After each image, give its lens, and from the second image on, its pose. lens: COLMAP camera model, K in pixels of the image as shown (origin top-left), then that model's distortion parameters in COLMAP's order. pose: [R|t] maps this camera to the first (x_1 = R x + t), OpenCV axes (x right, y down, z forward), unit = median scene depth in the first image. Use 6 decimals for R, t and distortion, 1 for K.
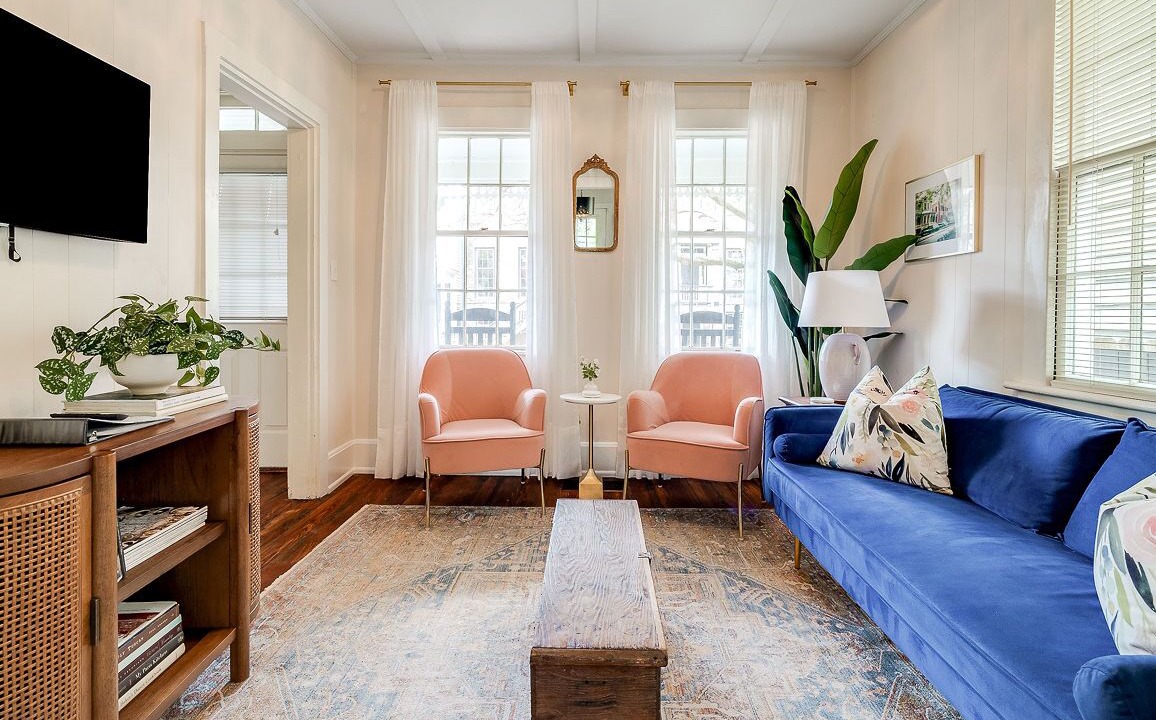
lens RADIAL K [[538.8, 0, 580.8], [0, 538.8, 311.9], [0, 0, 1]] dist [0.001575, 0.000073]
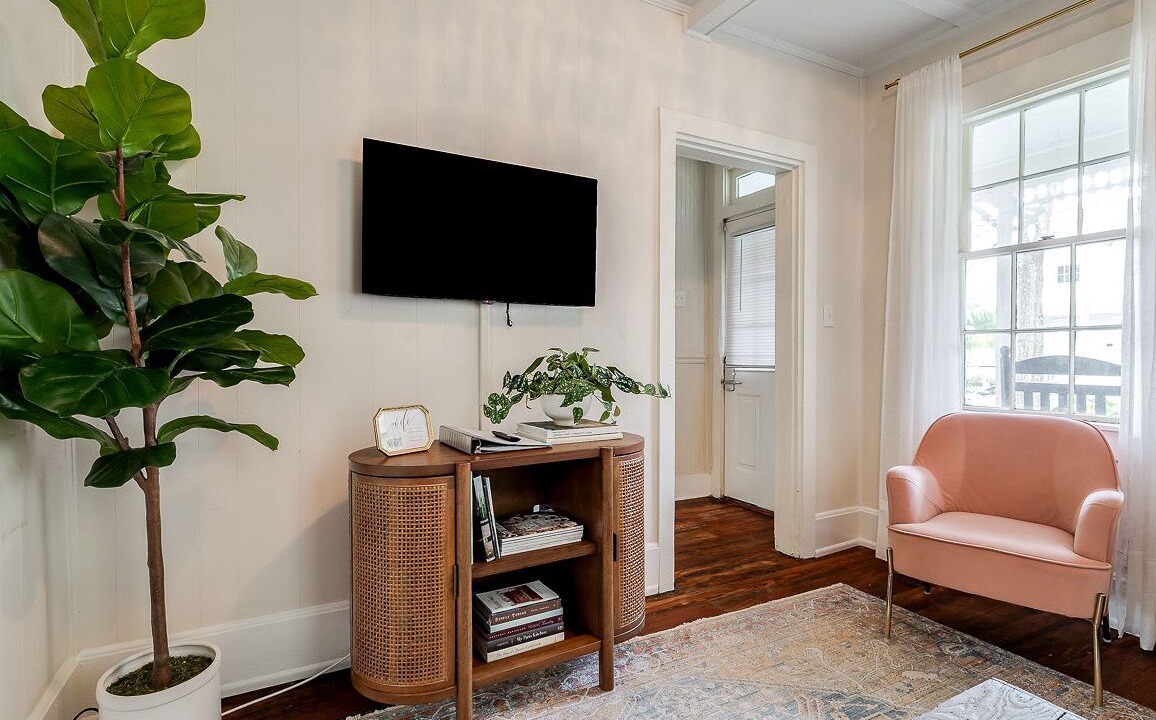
lens RADIAL K [[549.8, 0, 578.0], [0, 549.8, 360.0], [0, 0, 1]] dist [0.017443, -0.011804]
pose [[0.488972, -0.001001, -0.872299, 0.206188], [-0.000897, 0.999998, -0.001651, 0.000334], [0.872299, 0.001590, 0.488970, 0.234783]]
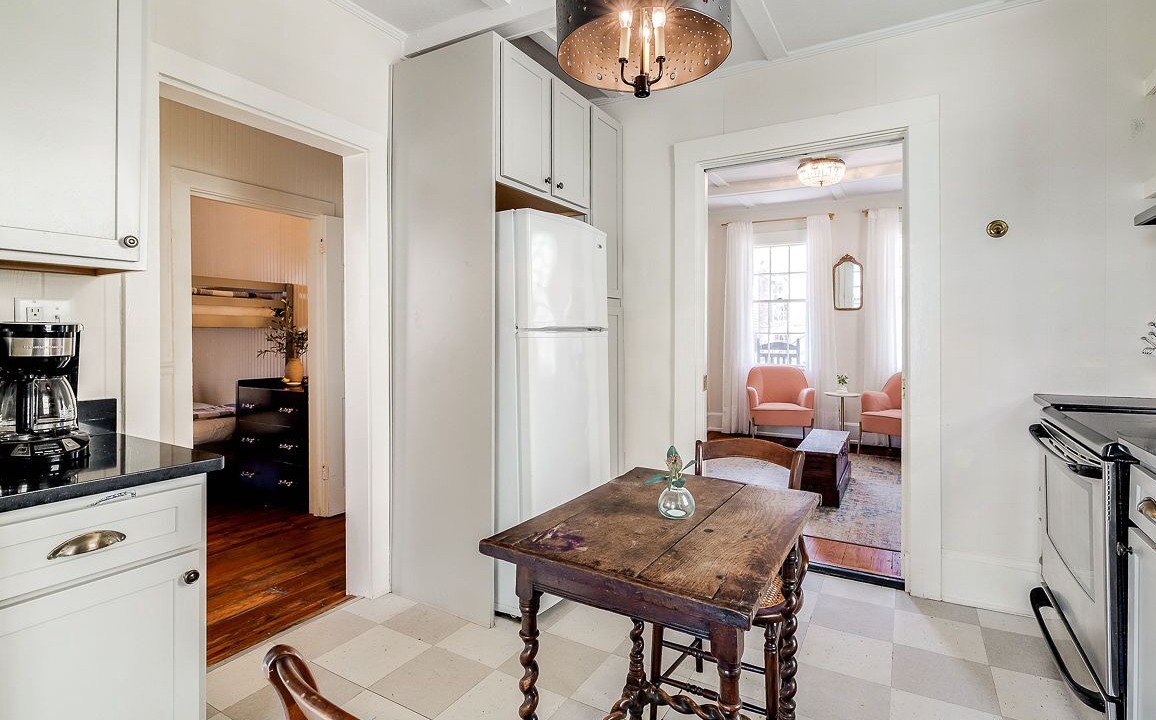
lens RADIAL K [[555.7, 0, 581.5], [0, 555.7, 333.2], [0, 0, 1]] dist [-0.002715, -0.000185]
pose [[0.867708, -0.010673, -0.496959, 0.243256], [0.008830, 0.999943, -0.006058, -0.050232], [0.496995, 0.000869, 0.867753, -1.368377]]
